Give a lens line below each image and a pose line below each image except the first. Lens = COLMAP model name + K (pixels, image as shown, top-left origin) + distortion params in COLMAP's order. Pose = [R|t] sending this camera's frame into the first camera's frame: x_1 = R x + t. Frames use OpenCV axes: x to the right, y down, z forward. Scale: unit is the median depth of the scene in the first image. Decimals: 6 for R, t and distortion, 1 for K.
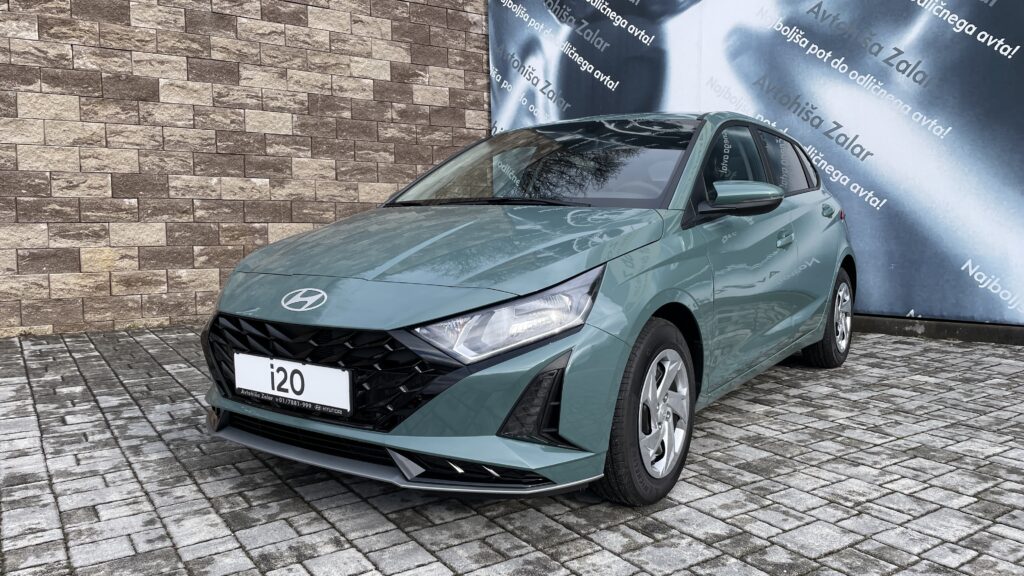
lens RADIAL K [[767.2, 0, 515.0], [0, 767.2, 285.5], [0, 0, 1]] dist [0.053644, -0.071571]
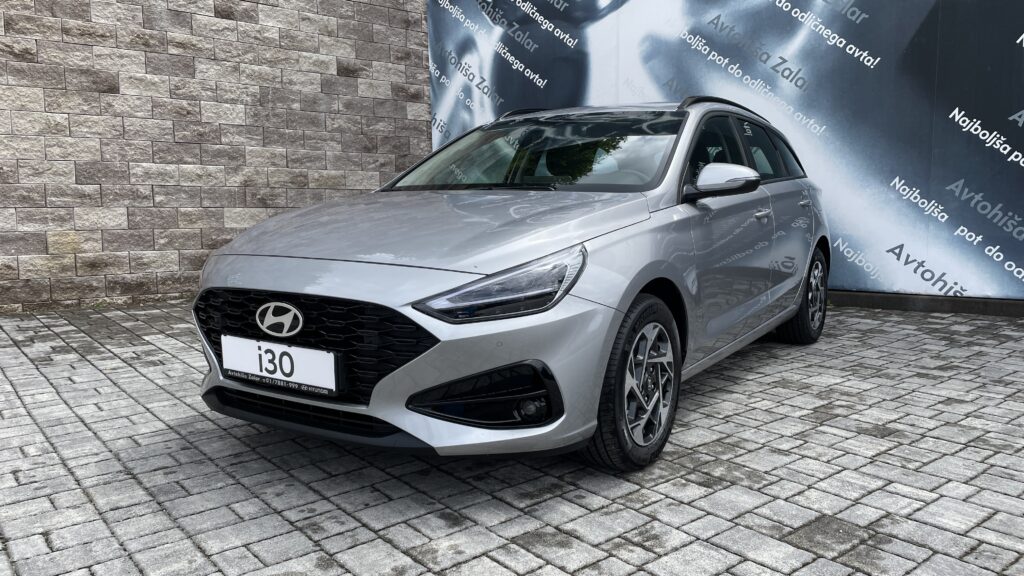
lens RADIAL K [[767.2, 0, 520.9], [0, 767.2, 283.5], [0, 0, 1]] dist [0.053644, -0.071571]
pose [[0.995053, -0.011378, 0.098694, -0.017916], [0.009572, 0.999778, 0.018762, 0.009229], [-0.098885, -0.017724, 0.994941, -0.120921]]
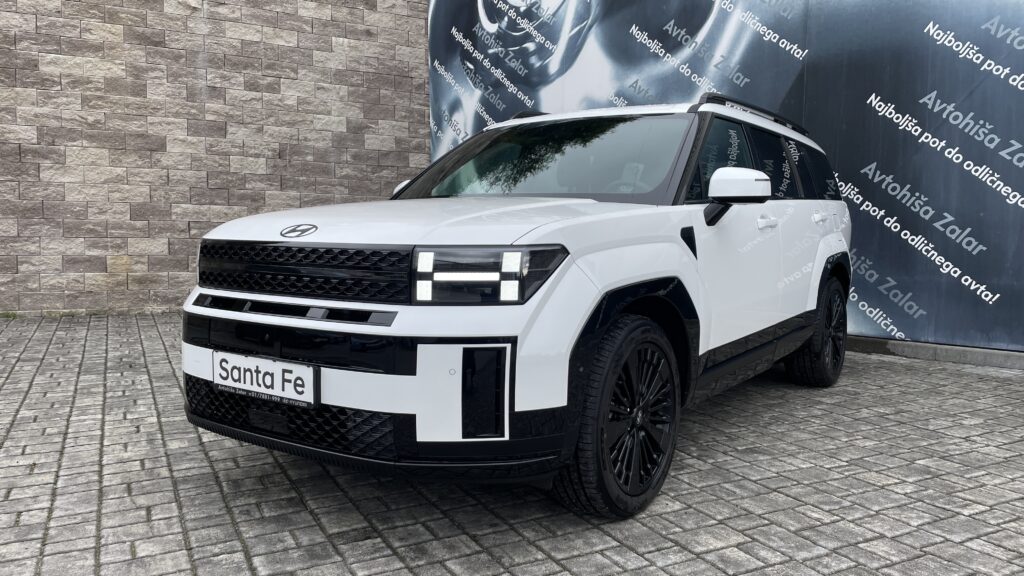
lens RADIAL K [[767.2, 0, 522.6], [0, 767.2, 284.1], [0, 0, 1]] dist [0.053644, -0.071571]
pose [[0.994335, 0.020659, -0.104263, 0.329551], [-0.022885, 0.999534, -0.020202, 0.014289], [0.103797, 0.022473, 0.994345, -0.313414]]
